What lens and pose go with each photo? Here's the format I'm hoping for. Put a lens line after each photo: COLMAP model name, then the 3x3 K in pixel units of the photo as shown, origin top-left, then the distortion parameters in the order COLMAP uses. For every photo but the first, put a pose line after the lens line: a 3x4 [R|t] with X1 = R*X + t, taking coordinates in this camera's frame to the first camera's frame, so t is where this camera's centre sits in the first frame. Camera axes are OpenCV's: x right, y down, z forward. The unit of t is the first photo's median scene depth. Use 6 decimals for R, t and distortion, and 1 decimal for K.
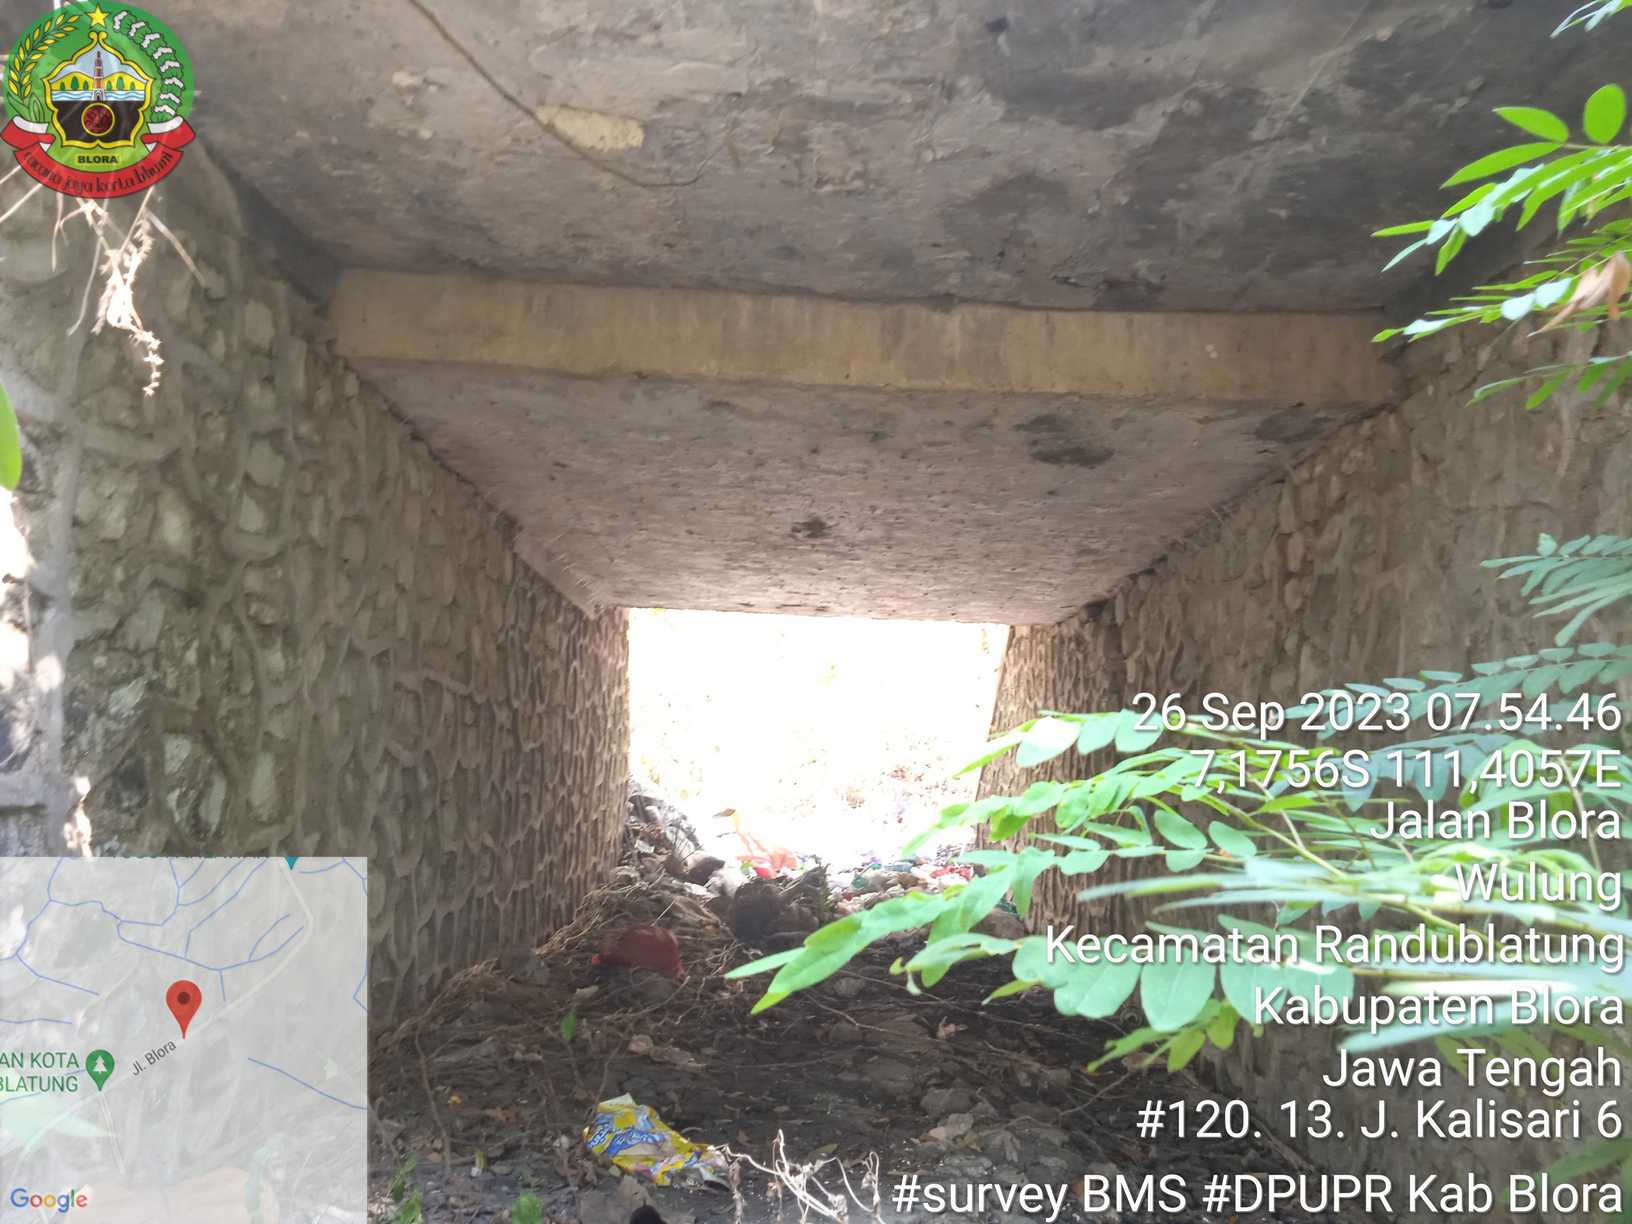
lens RADIAL K [[1347.0, 0, 816.0], [0, 1347.0, 612.0], [0, 0, 1]] dist [0.034352, -0.015148]
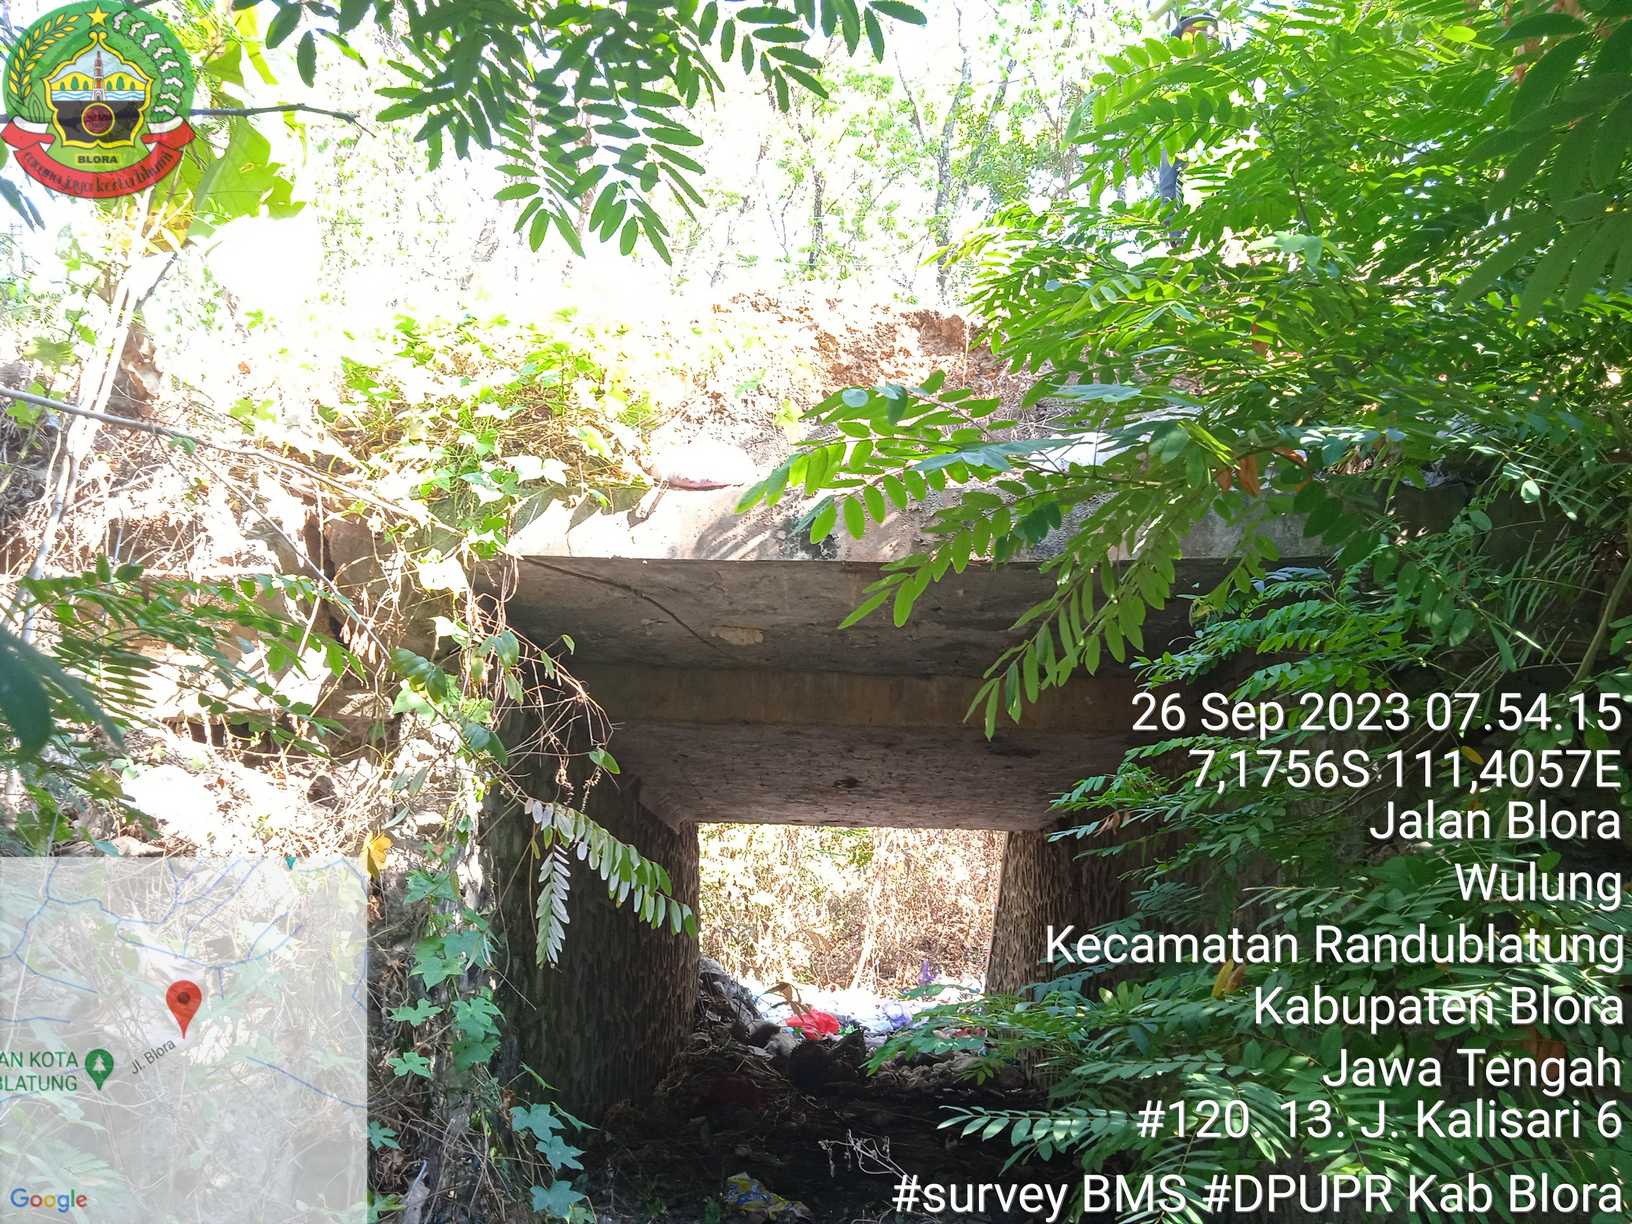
lens RADIAL K [[1347.0, 0, 816.0], [0, 1347.0, 612.0], [0, 0, 1]] dist [0.034352, -0.015148]
pose [[0.999578, -0.021399, -0.019650, -0.004189], [0.018934, 0.992824, -0.118078, -0.058353], [0.022036, 0.117656, 0.992810, -0.346499]]
